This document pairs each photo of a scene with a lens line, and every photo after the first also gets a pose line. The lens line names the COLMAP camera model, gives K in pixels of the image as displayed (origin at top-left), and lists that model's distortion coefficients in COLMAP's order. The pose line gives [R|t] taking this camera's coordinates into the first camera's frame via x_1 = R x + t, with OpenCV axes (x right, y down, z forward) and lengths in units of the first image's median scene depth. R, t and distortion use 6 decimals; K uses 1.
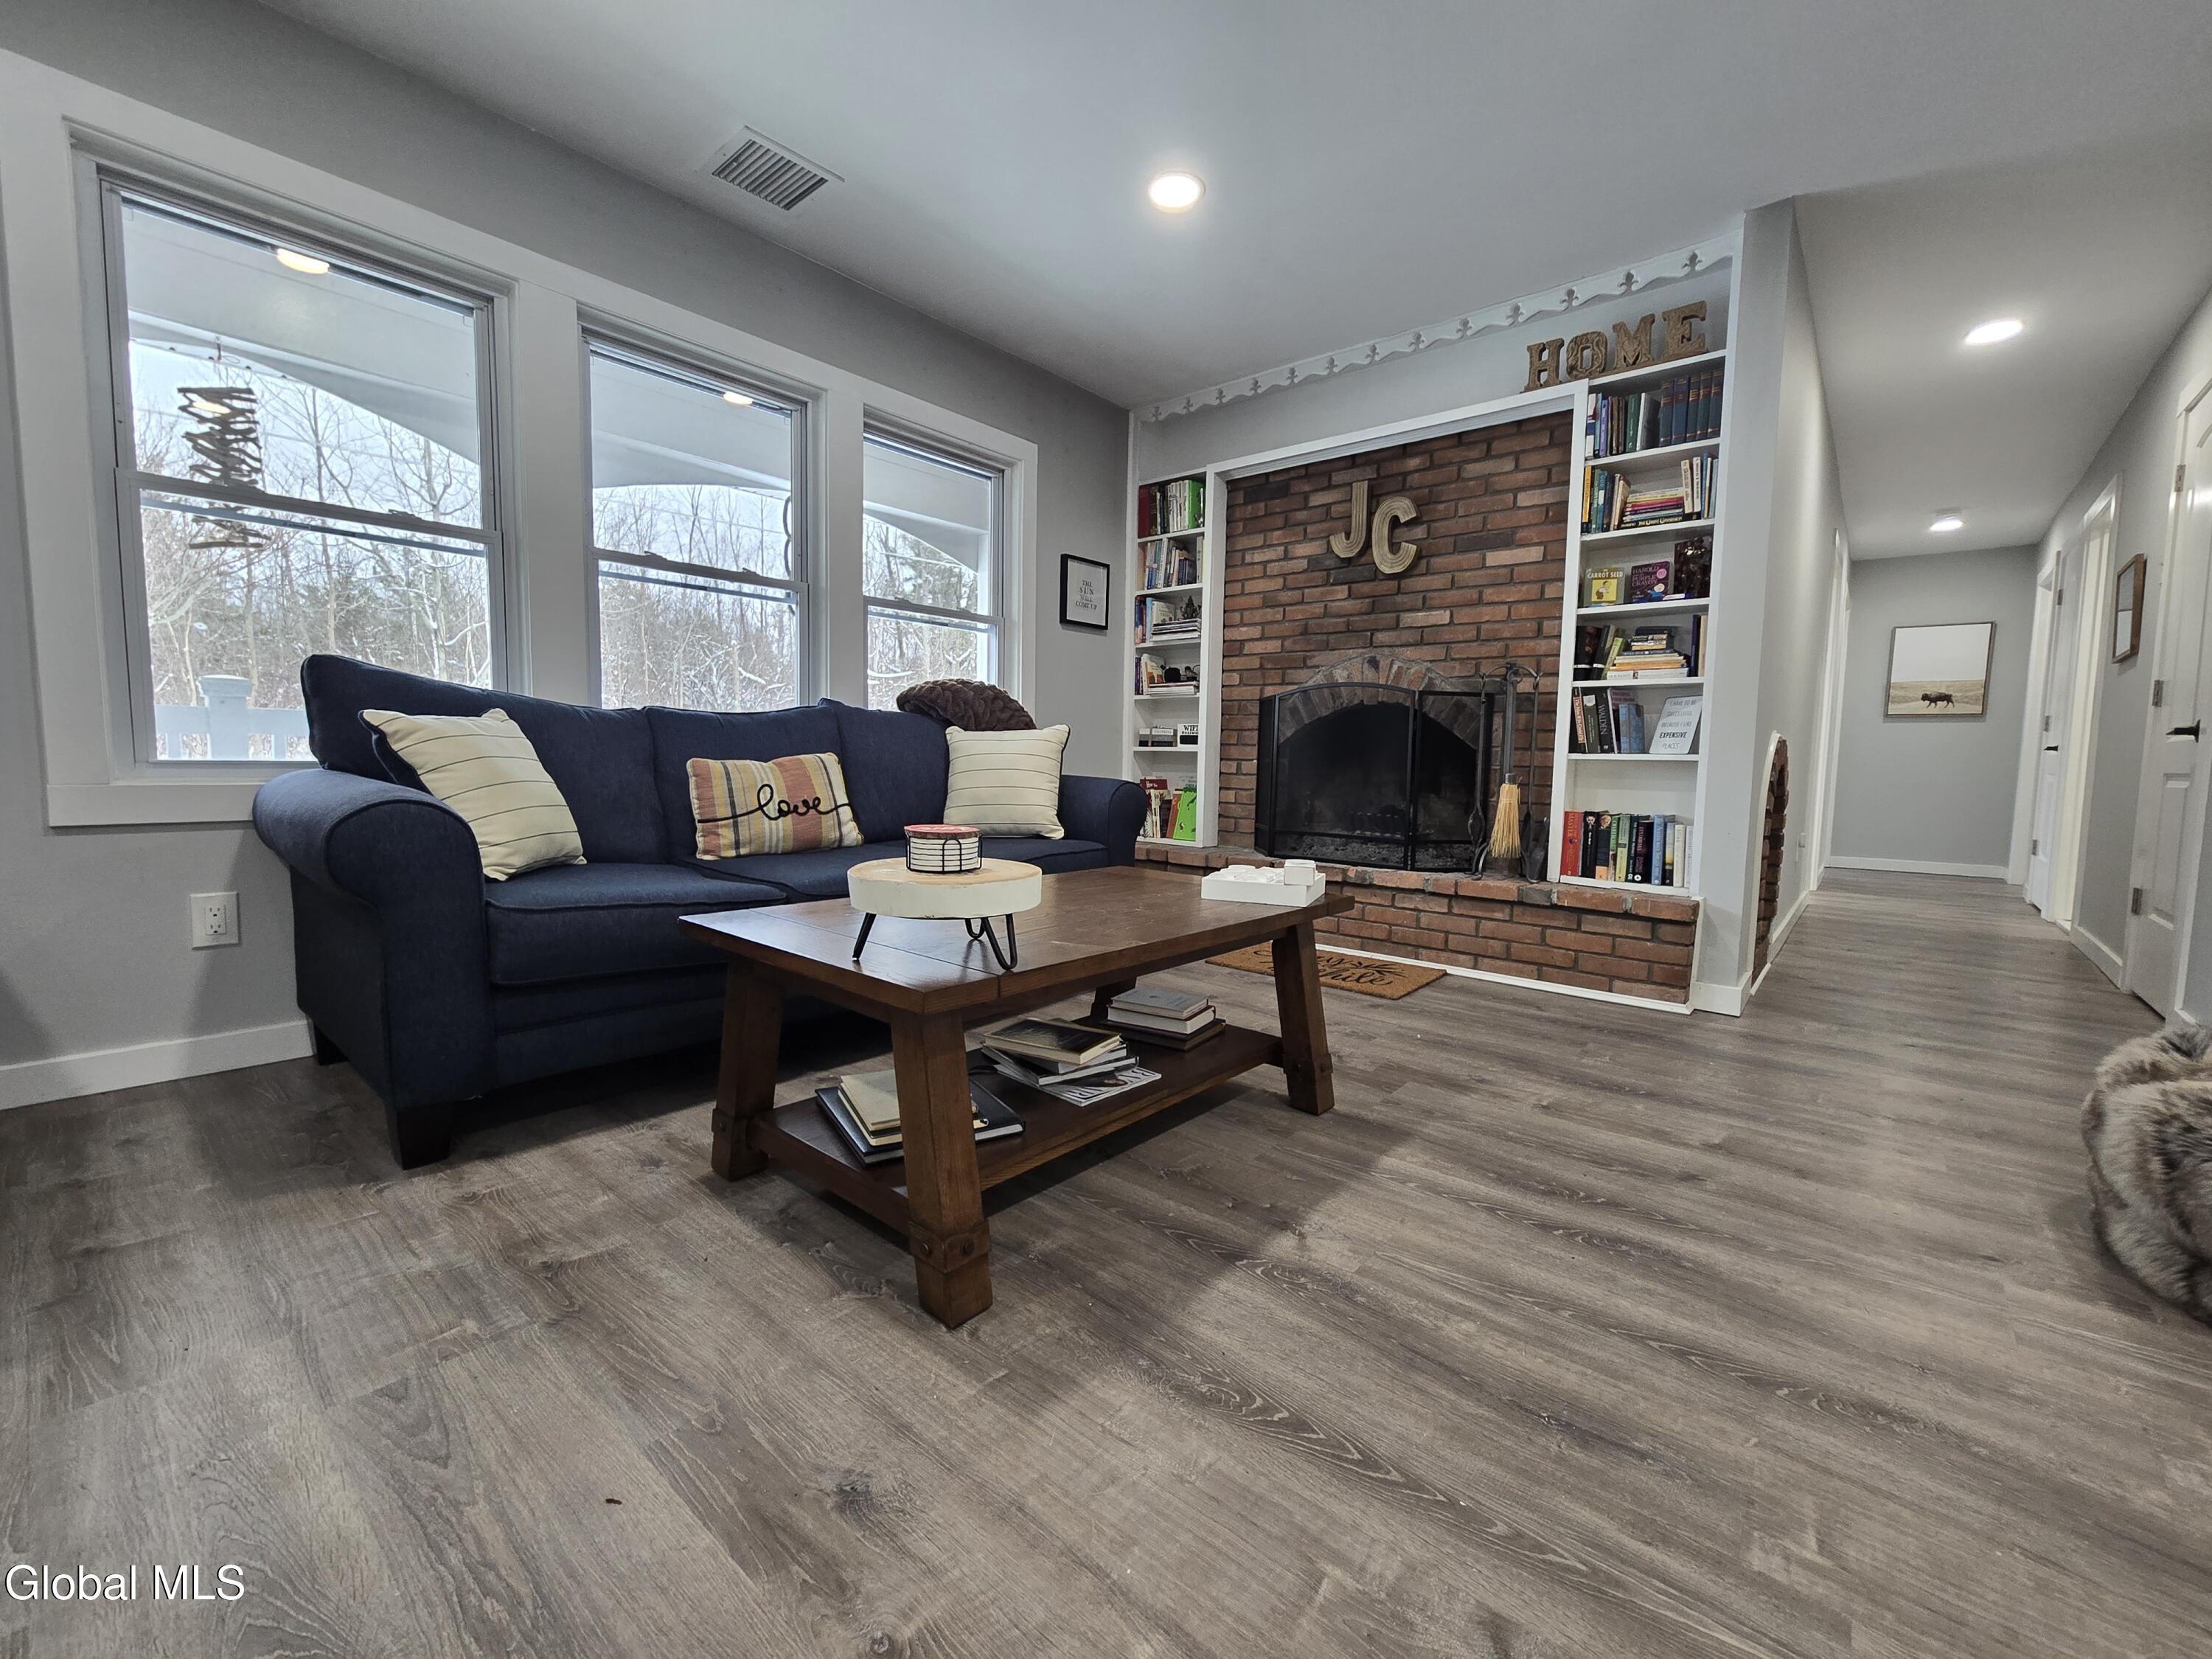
lens RADIAL K [[906.1, 0, 1121.0], [0, 906.1, 830.2], [0, 0, 1]] dist [-0.001898, -0.000789]
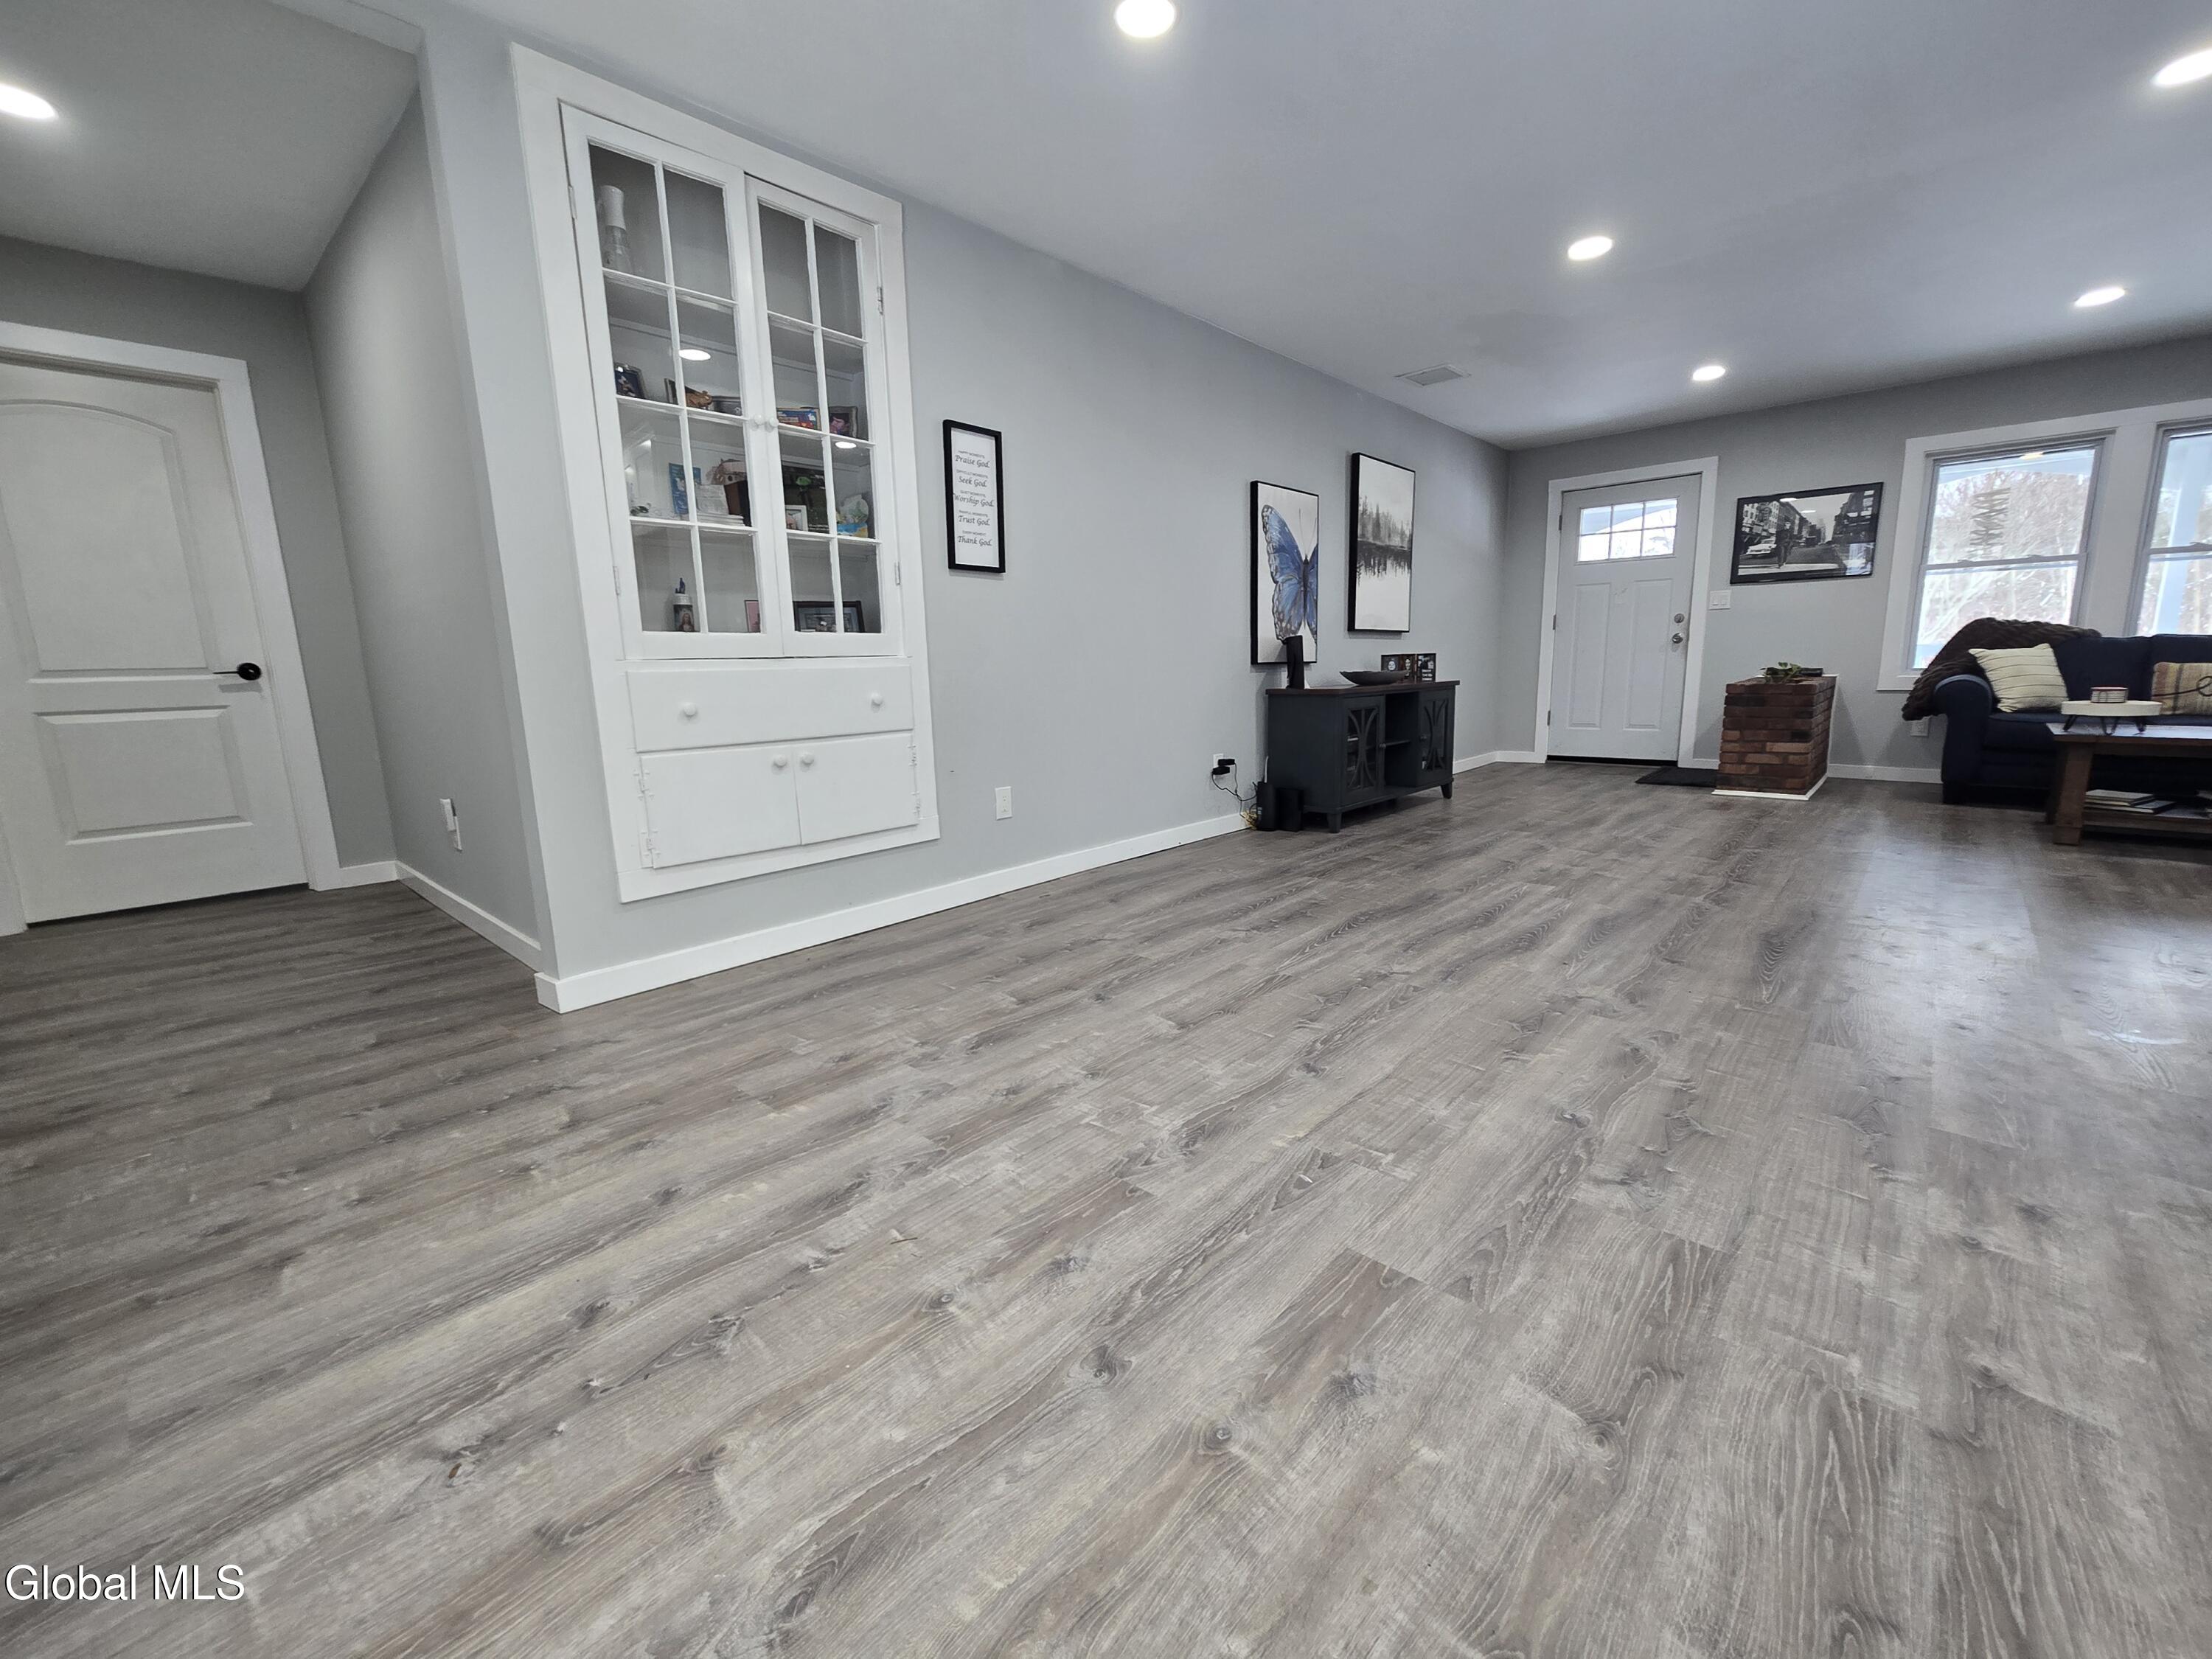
lens RADIAL K [[906.1, 0, 1121.0], [0, 906.1, 830.2], [0, 0, 1]] dist [-0.001898, -0.000789]
pose [[-0.029115, 0.160432, -0.986617, 1.117137], [-0.059604, 0.985001, 0.161928, 0.067235], [0.997797, 0.063521, -0.019116, -0.827573]]
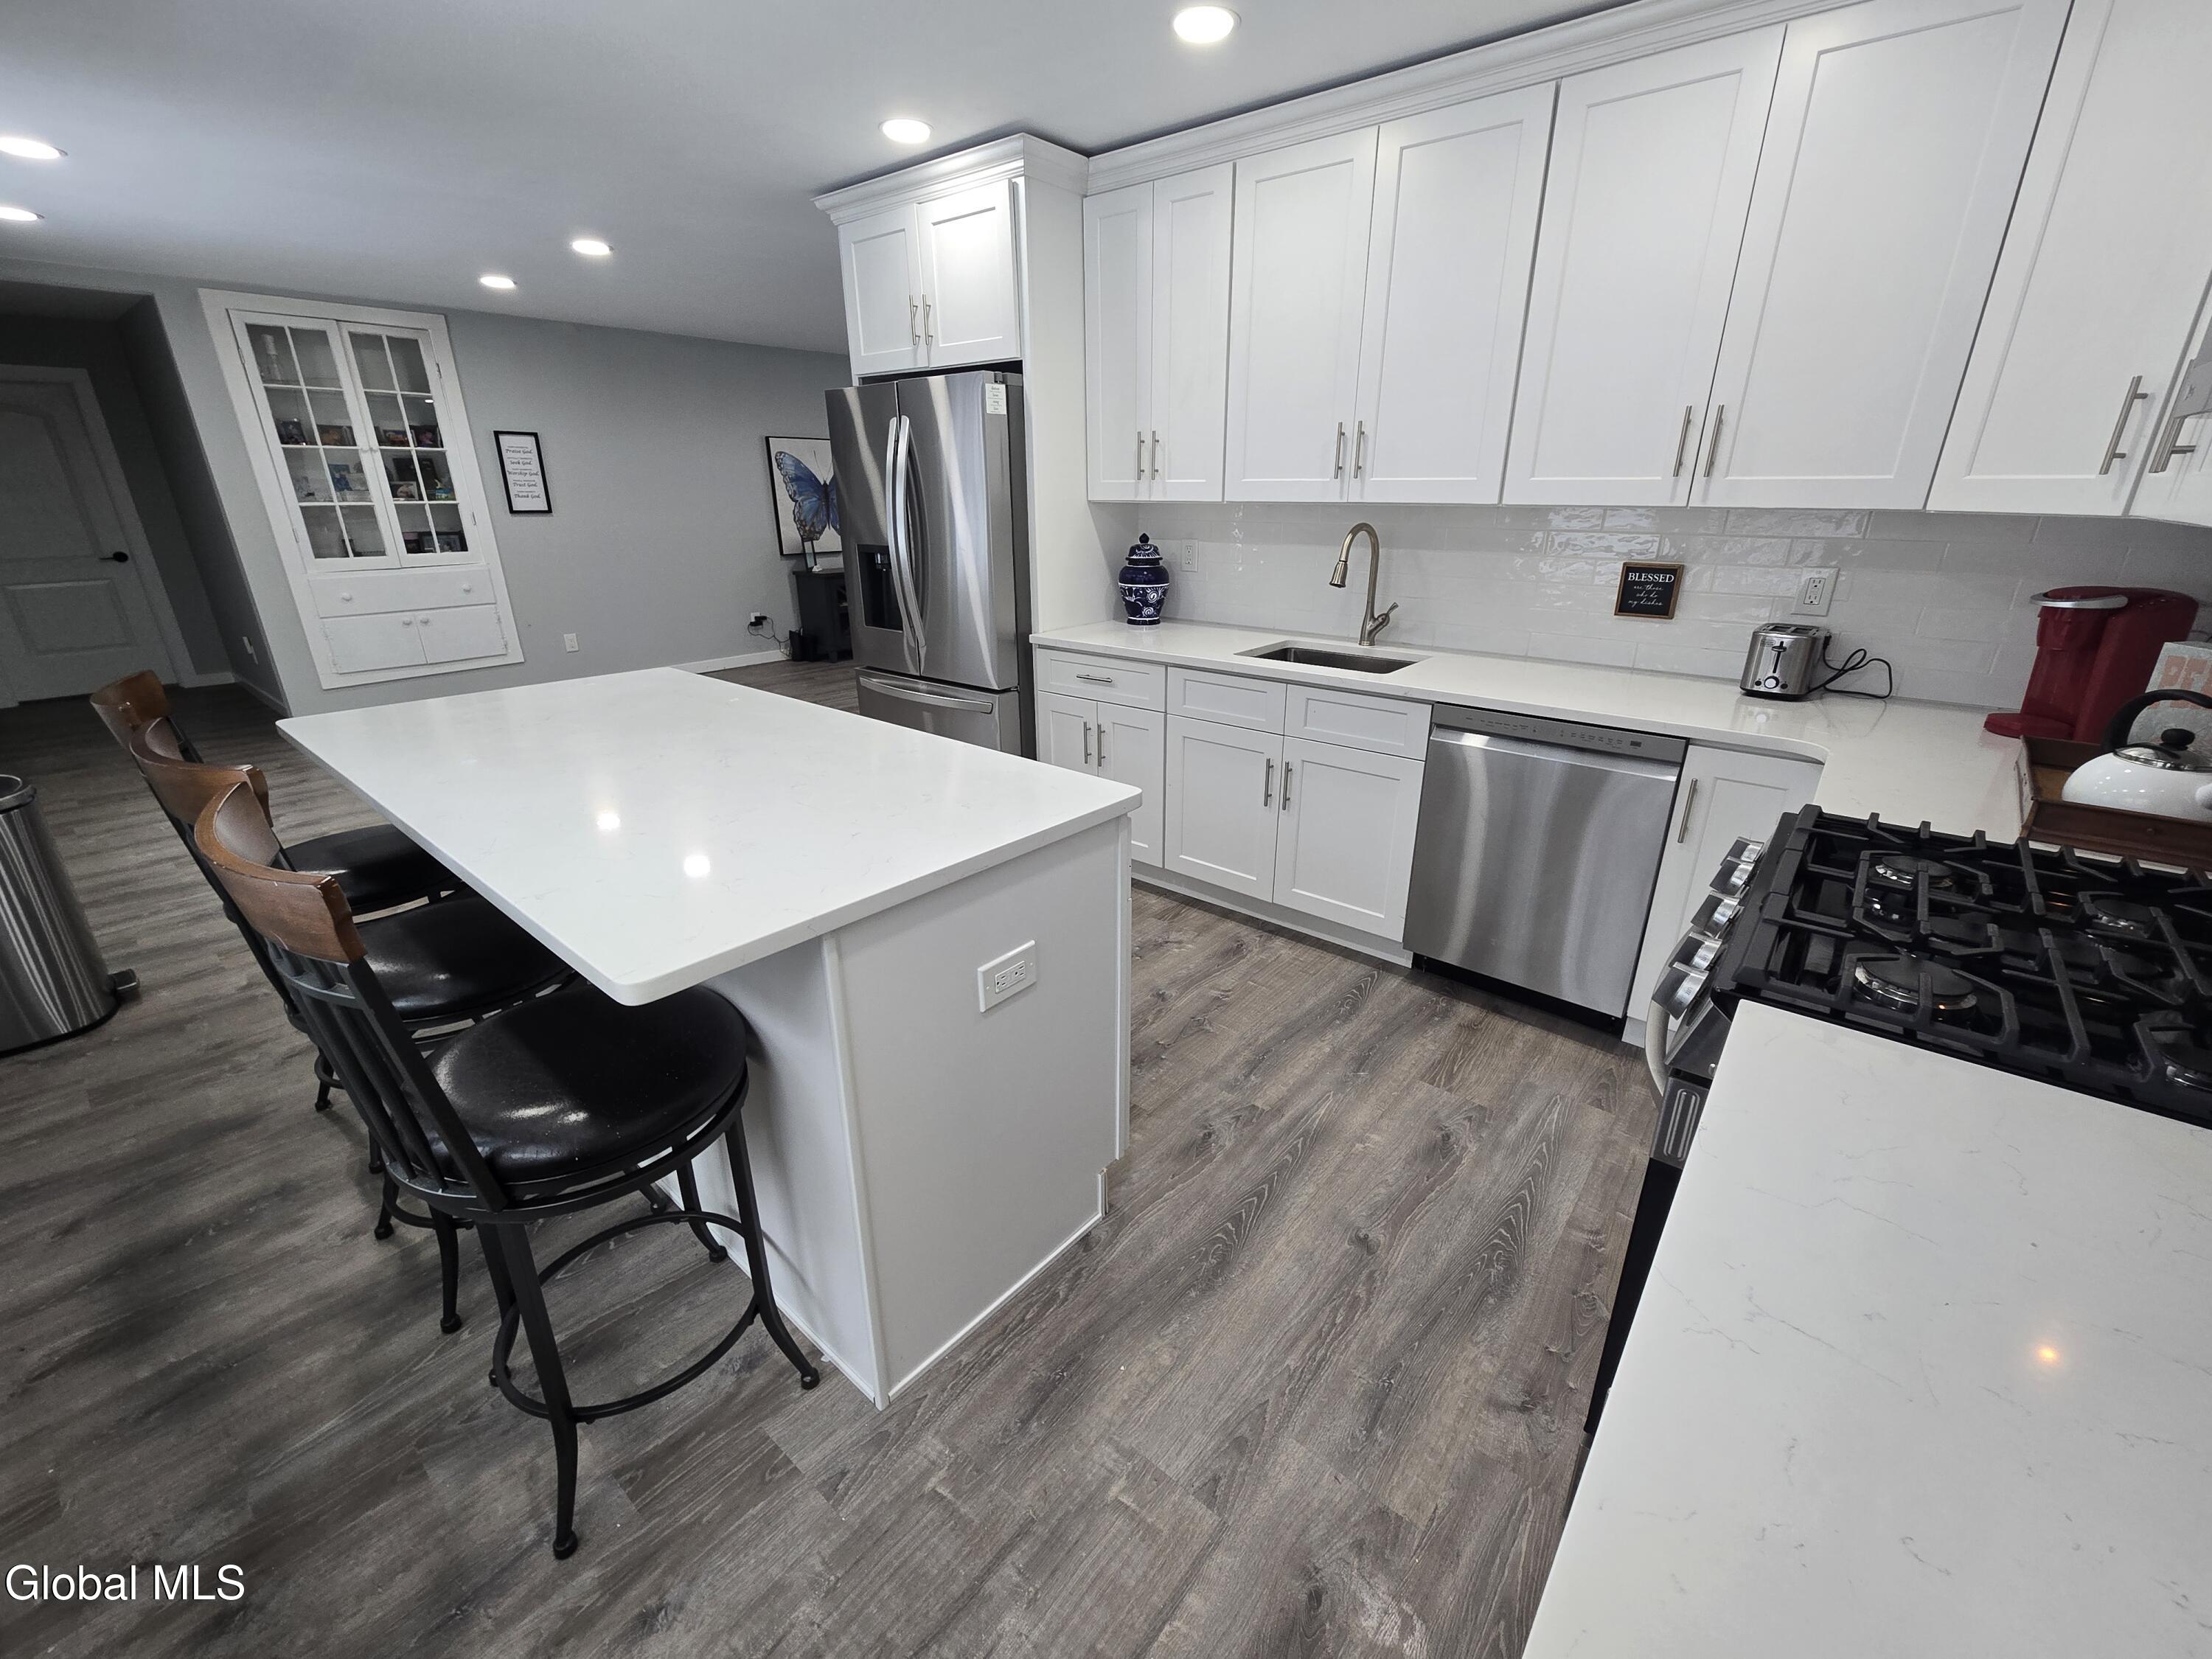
lens RADIAL K [[906.1, 0, 1121.0], [0, 906.1, 830.2], [0, 0, 1]] dist [-0.001898, -0.000789]
pose [[0.015607, 0.336853, -0.941428, 2.022310], [-0.082729, 0.938749, 0.334523, -0.147929], [0.996450, 0.072662, 0.042519, 0.112797]]
